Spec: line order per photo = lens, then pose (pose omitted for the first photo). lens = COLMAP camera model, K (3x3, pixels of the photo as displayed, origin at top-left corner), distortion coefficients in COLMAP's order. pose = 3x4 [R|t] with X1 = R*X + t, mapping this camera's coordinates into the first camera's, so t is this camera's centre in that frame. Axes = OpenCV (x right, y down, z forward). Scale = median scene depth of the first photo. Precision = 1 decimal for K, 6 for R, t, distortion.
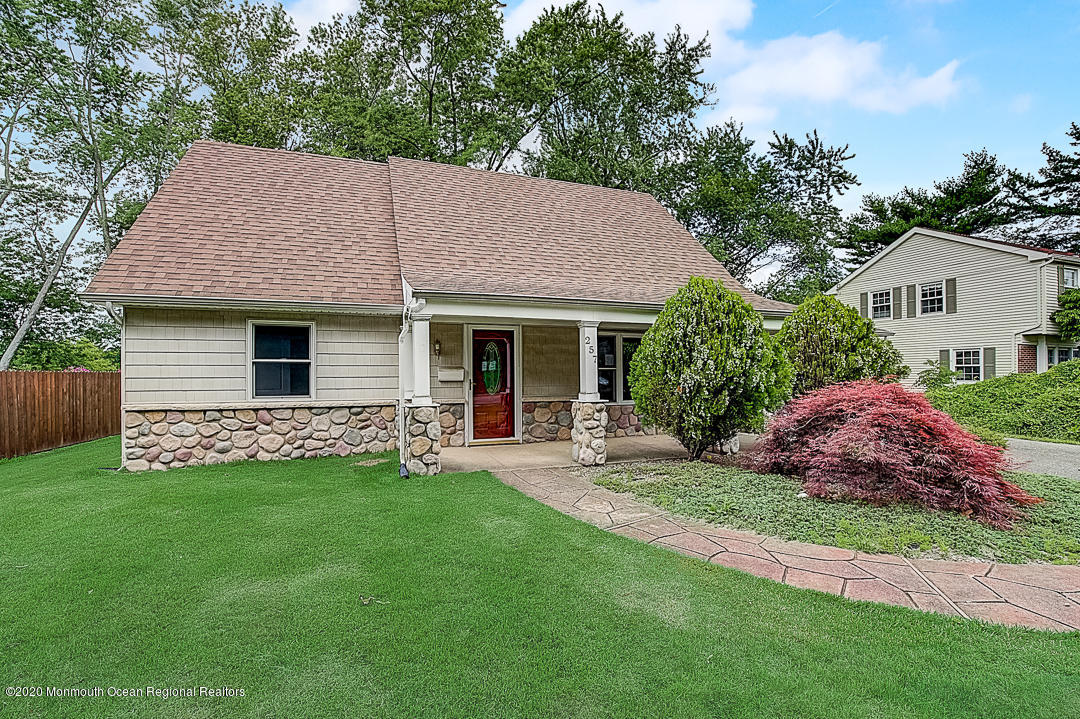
lens RADIAL K [[483.3, 0, 534.2], [0, 483.3, 350.1], [0, 0, 1]] dist [-0.036641, 0.007385]
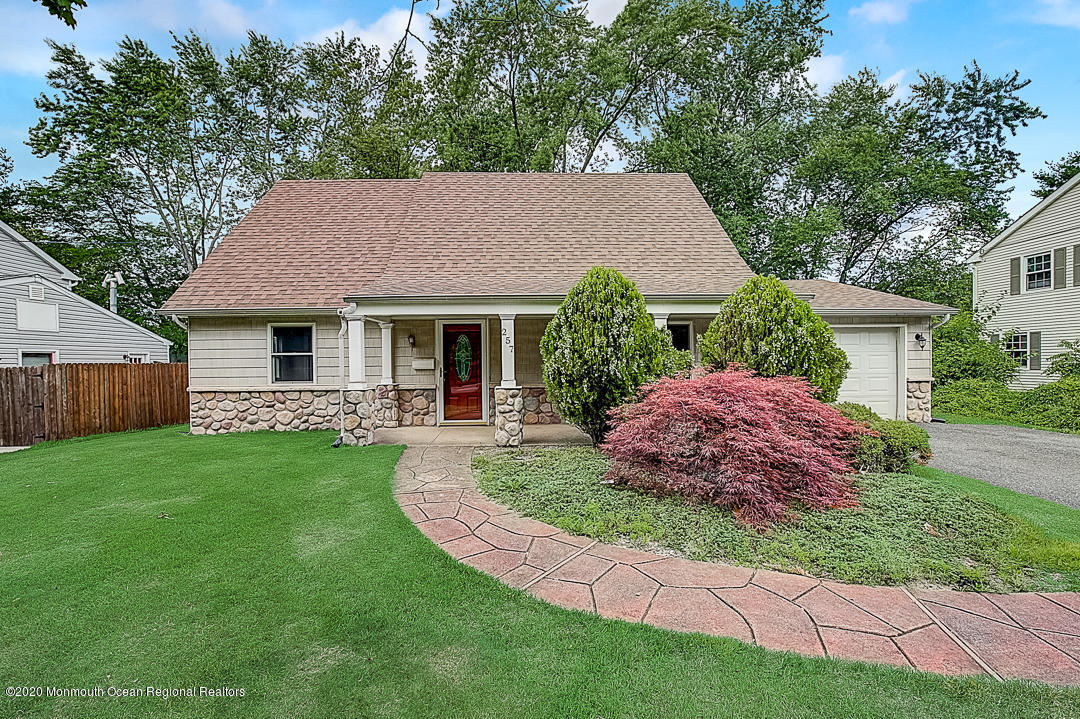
lens RADIAL K [[482.7, 0, 536.5], [0, 482.7, 346.9], [0, 0, 1]] dist [-0.048768, 0.018581]
pose [[0.950837, -0.017257, -0.309212, 0.440004], [0.022924, 0.999629, 0.014704, -0.000775], [0.308843, -0.021069, 0.950880, -0.011780]]
